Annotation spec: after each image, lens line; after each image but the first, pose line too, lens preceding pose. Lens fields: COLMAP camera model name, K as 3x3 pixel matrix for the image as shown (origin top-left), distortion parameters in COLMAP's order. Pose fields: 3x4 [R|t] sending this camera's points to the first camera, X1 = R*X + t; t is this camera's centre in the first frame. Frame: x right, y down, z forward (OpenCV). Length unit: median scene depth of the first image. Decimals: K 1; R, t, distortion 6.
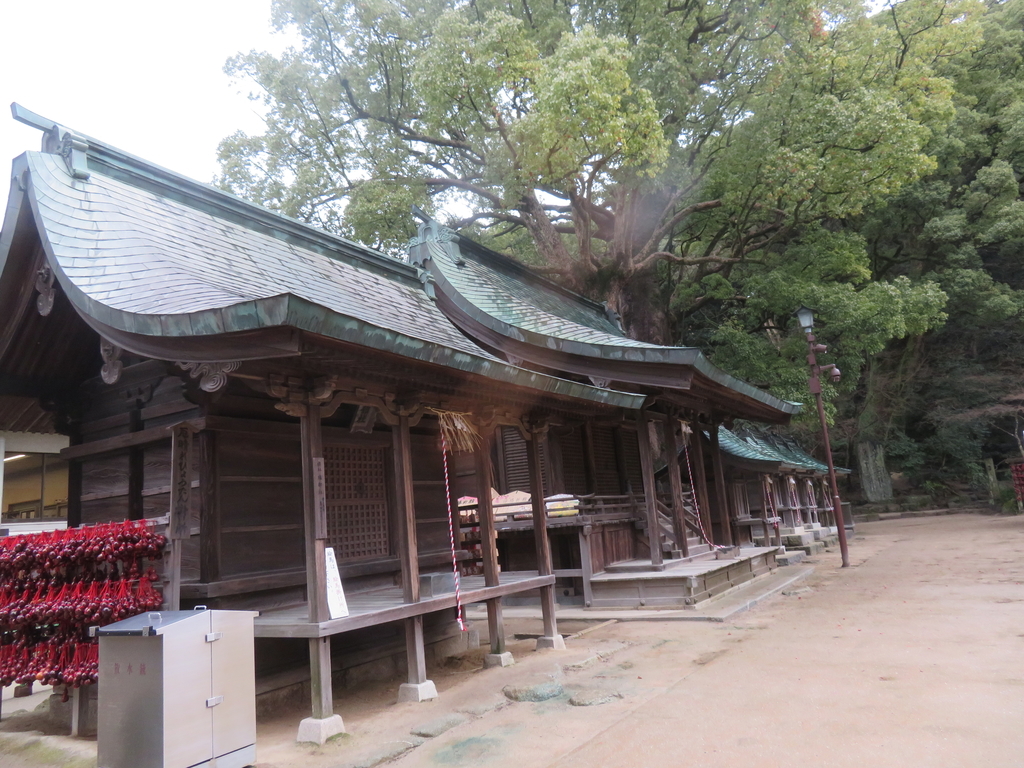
lens RADIAL K [[733.2, 0, 511.3], [0, 733.2, 385.8], [0, 0, 1]] dist [-0.009421, 0.007453]
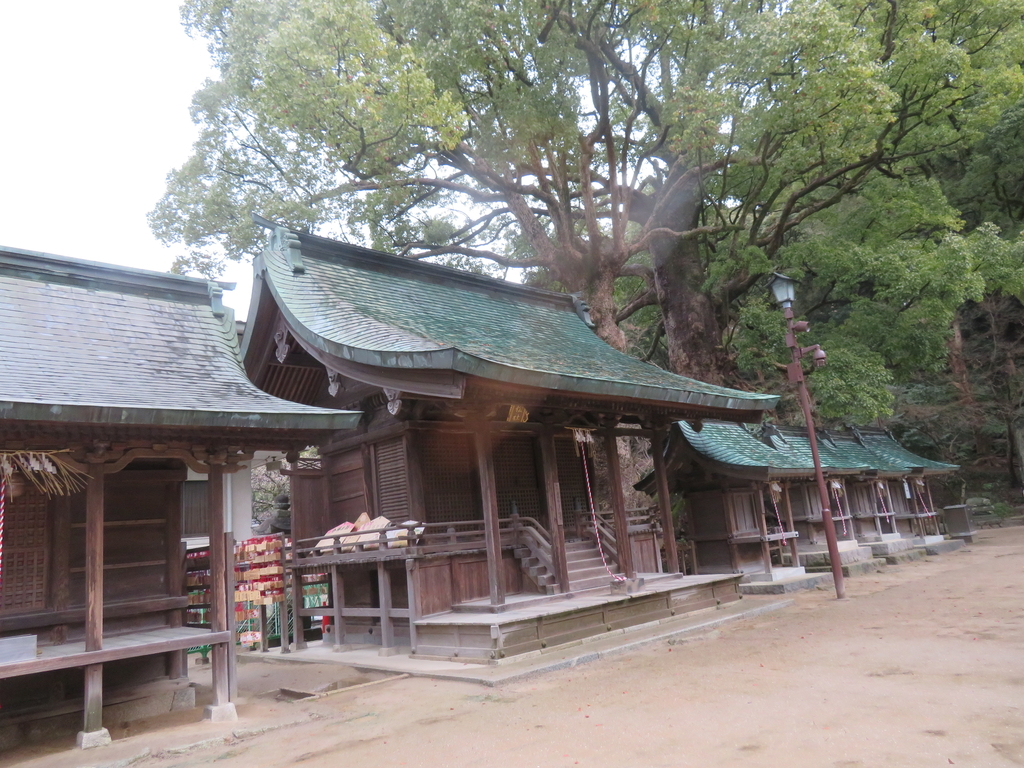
lens RADIAL K [[733.2, 0, 511.7], [0, 733.2, 383.4], [0, 0, 1]] dist [-0.009421, 0.007453]
pose [[0.965363, -0.063043, -0.253178, 0.424252], [0.062629, 0.997990, -0.009703, -0.000154], [0.253280, -0.006490, 0.967371, 0.184215]]
